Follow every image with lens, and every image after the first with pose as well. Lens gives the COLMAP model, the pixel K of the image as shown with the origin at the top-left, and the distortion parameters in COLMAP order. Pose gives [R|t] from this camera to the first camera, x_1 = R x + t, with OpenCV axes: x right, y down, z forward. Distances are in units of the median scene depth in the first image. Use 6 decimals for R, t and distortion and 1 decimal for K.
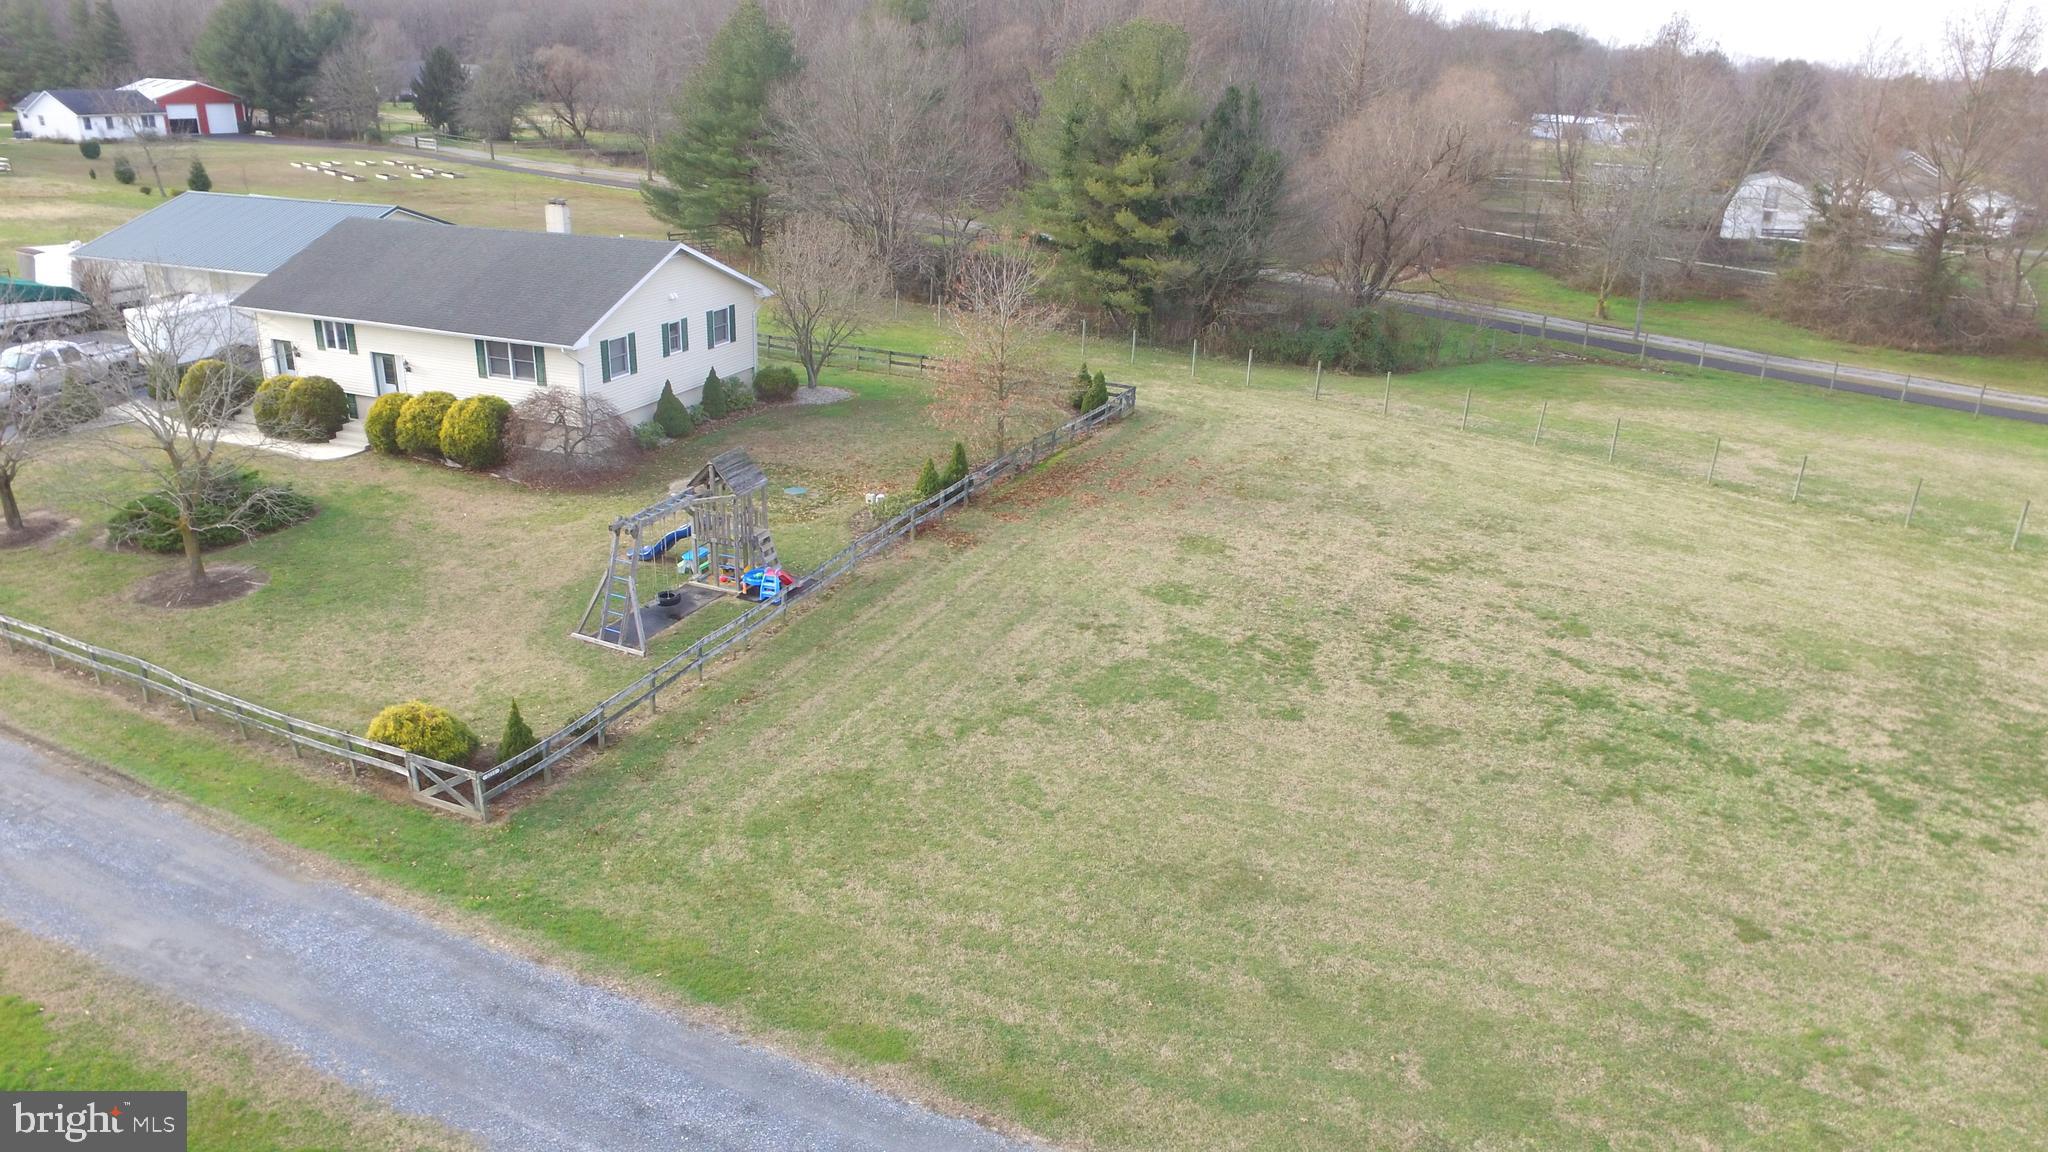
lens RADIAL K [[1402.3, 0, 1008.3], [0, 1402.3, 620.1], [0, 0, 1]] dist [-0.133404, 0.103435]
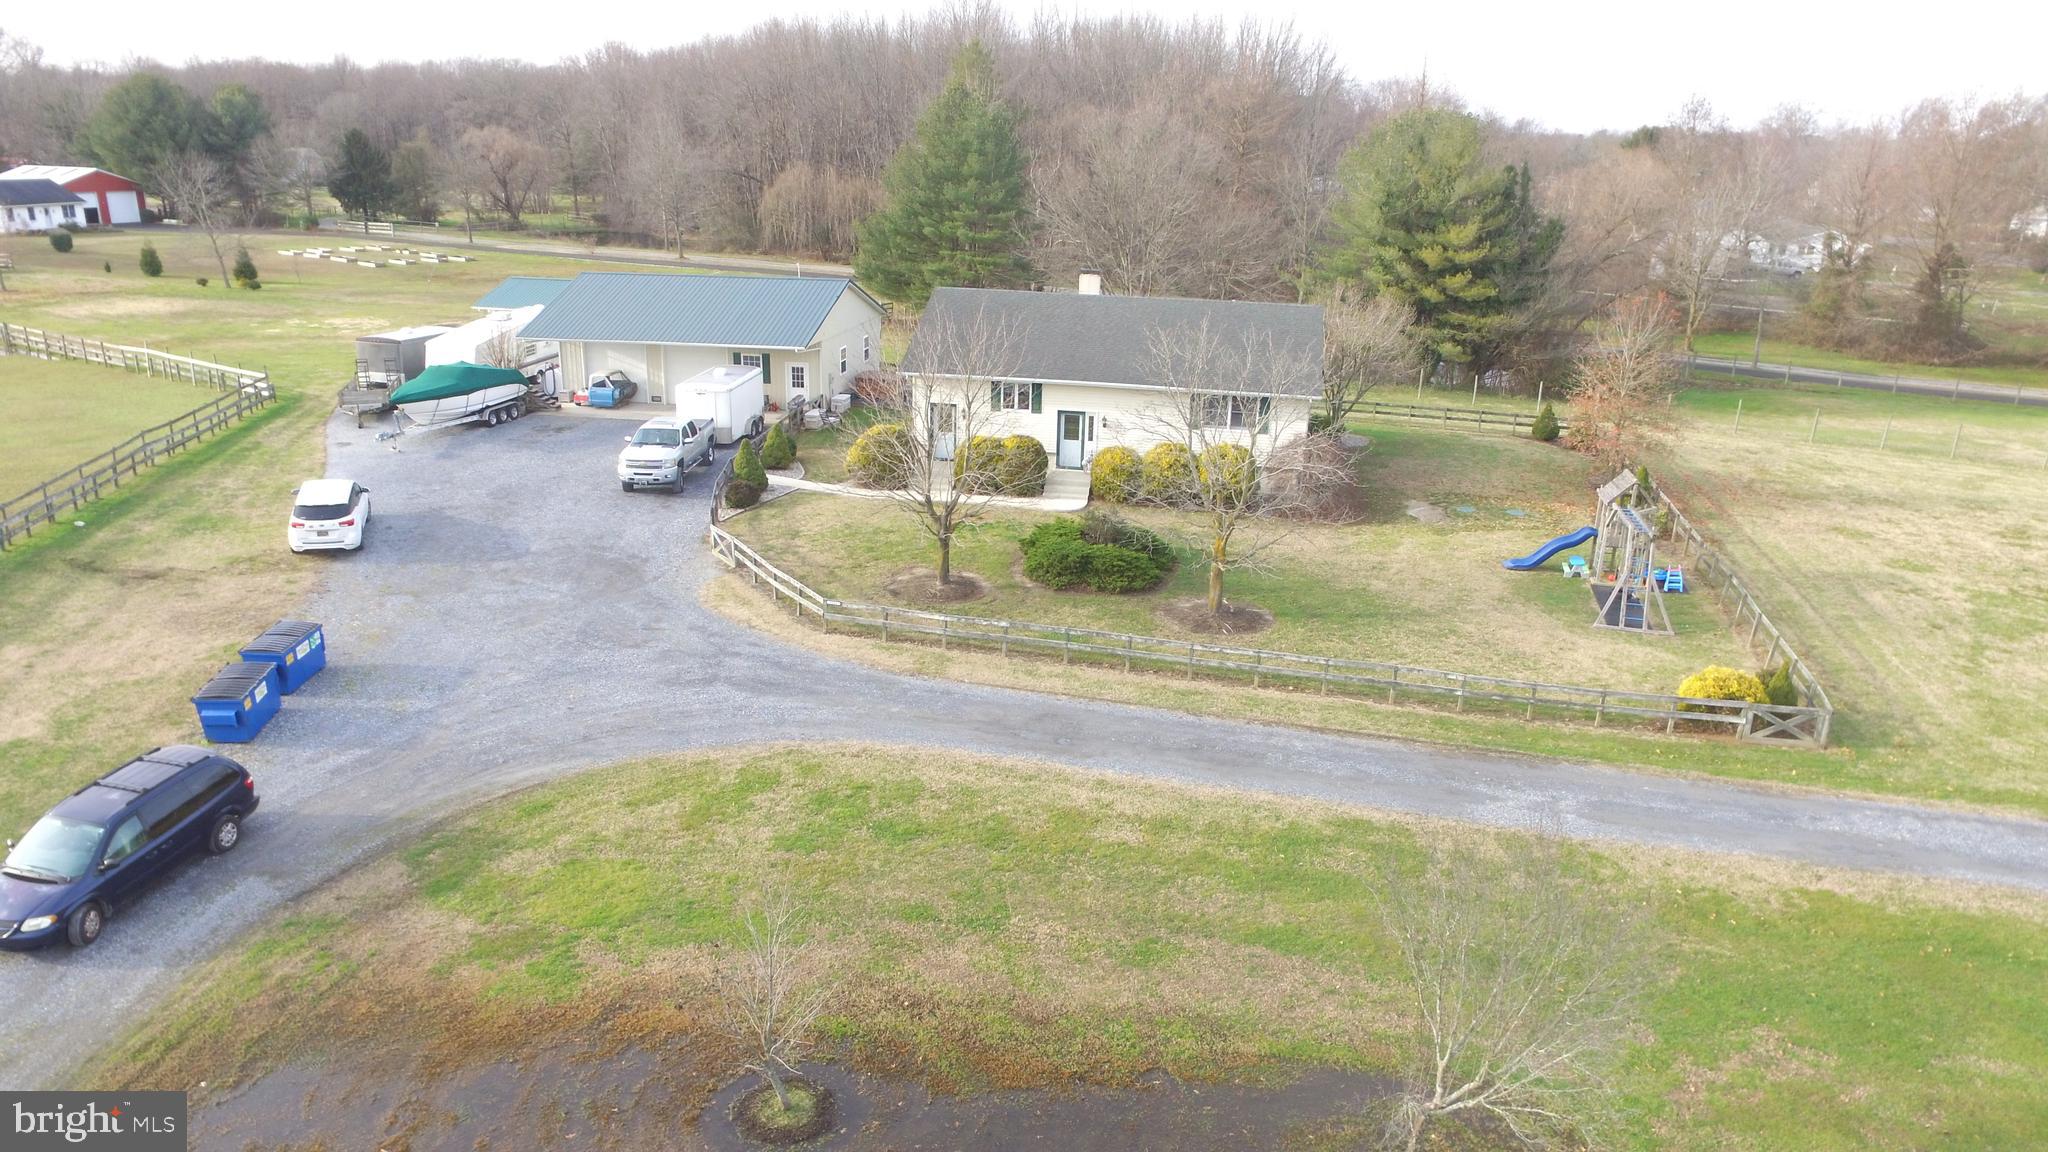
lens RADIAL K [[1402.3, 0, 1008.3], [0, 1402.3, 620.1], [0, 0, 1]] dist [-0.133404, 0.103435]
pose [[0.977021, -0.080152, 0.197500, -0.423499], [0.089281, 0.995291, -0.037748, 0.002219], [-0.193545, 0.054513, 0.979576, -0.028811]]
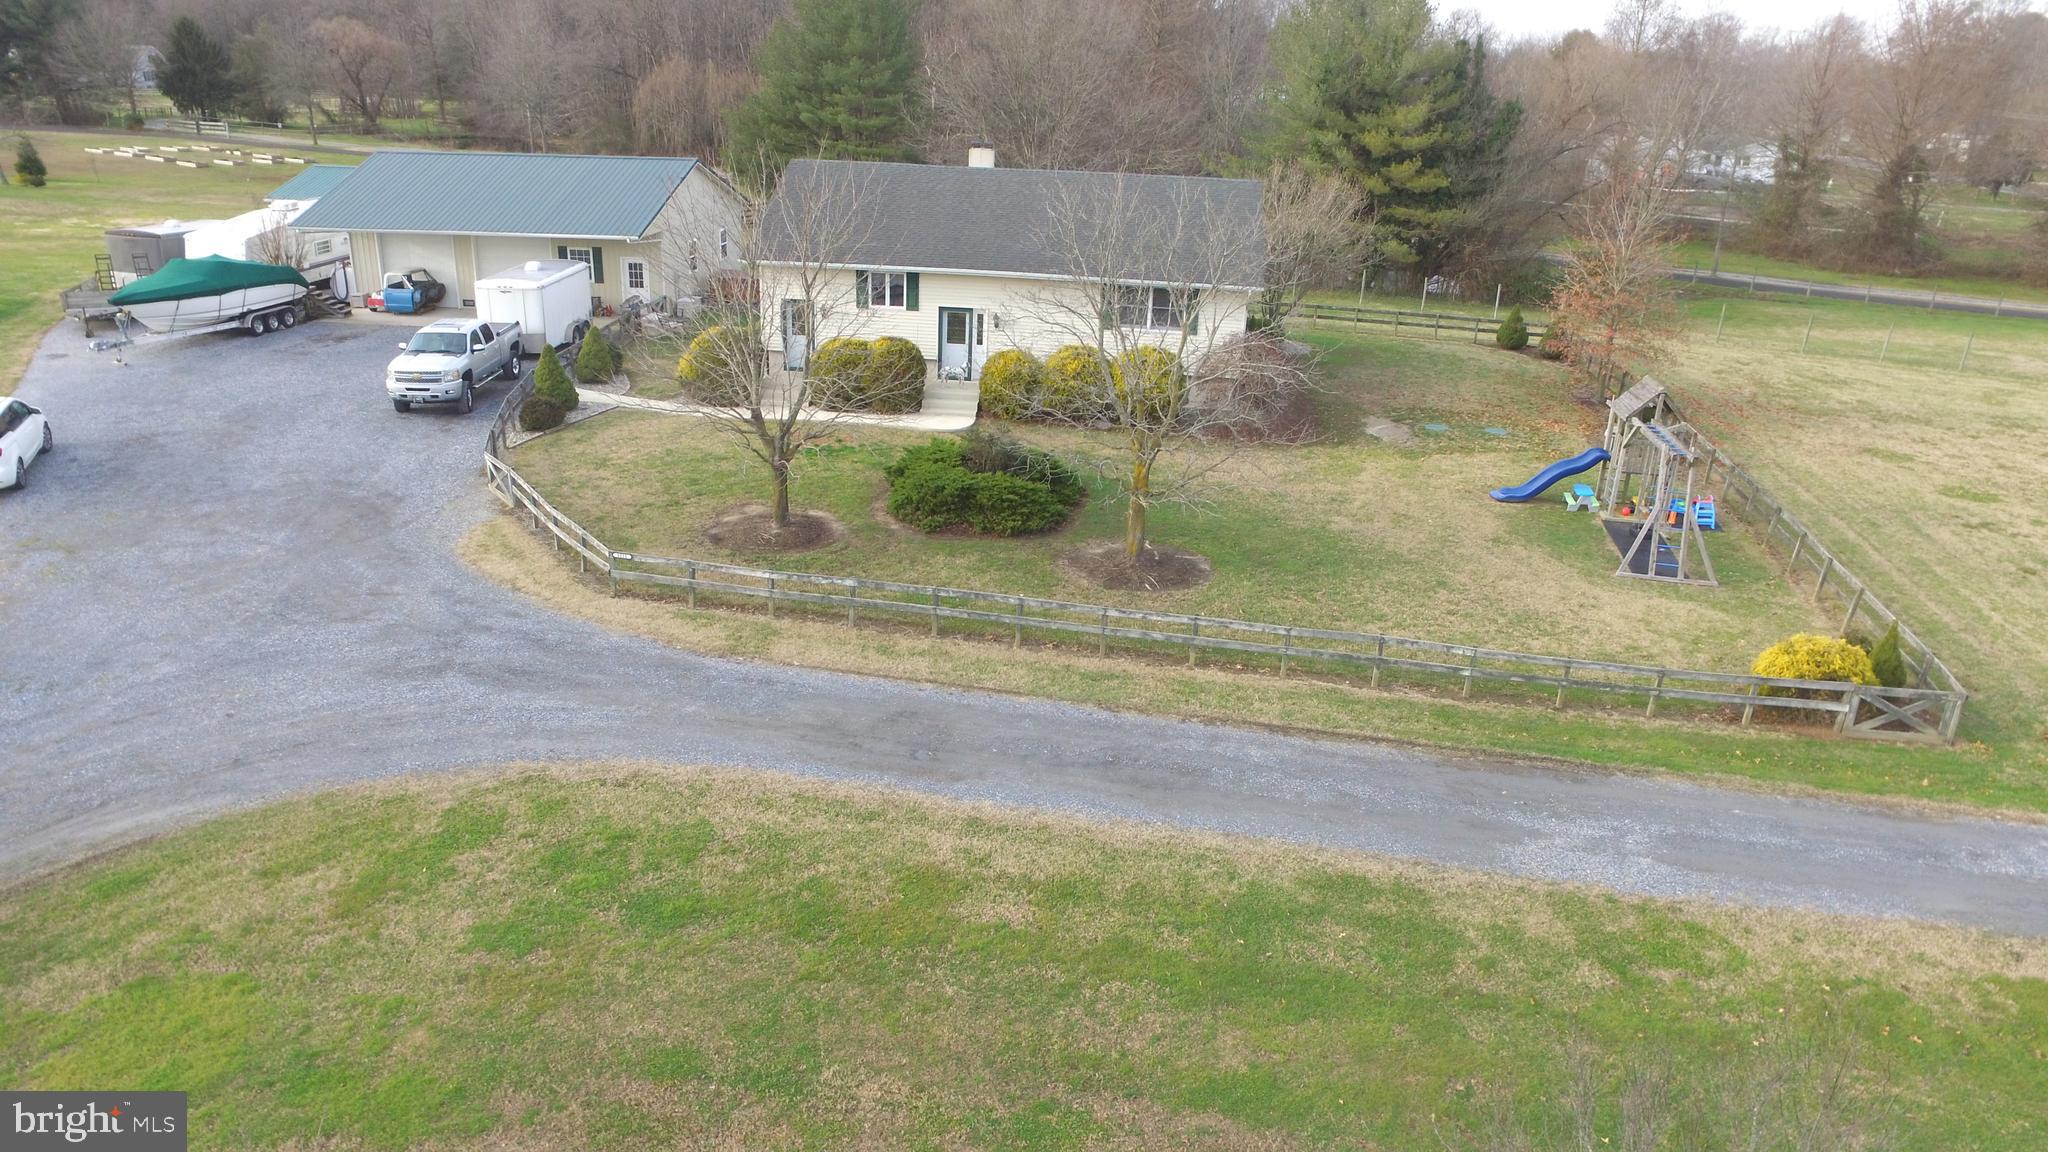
lens RADIAL K [[1402.3, 0, 1008.3], [0, 1402.3, 620.1], [0, 0, 1]] dist [-0.133404, 0.103435]
pose [[0.962404, -0.102772, 0.251429, -0.384910], [0.100955, 0.994687, 0.020152, -0.007578], [-0.252164, 0.005989, 0.967666, 0.080878]]
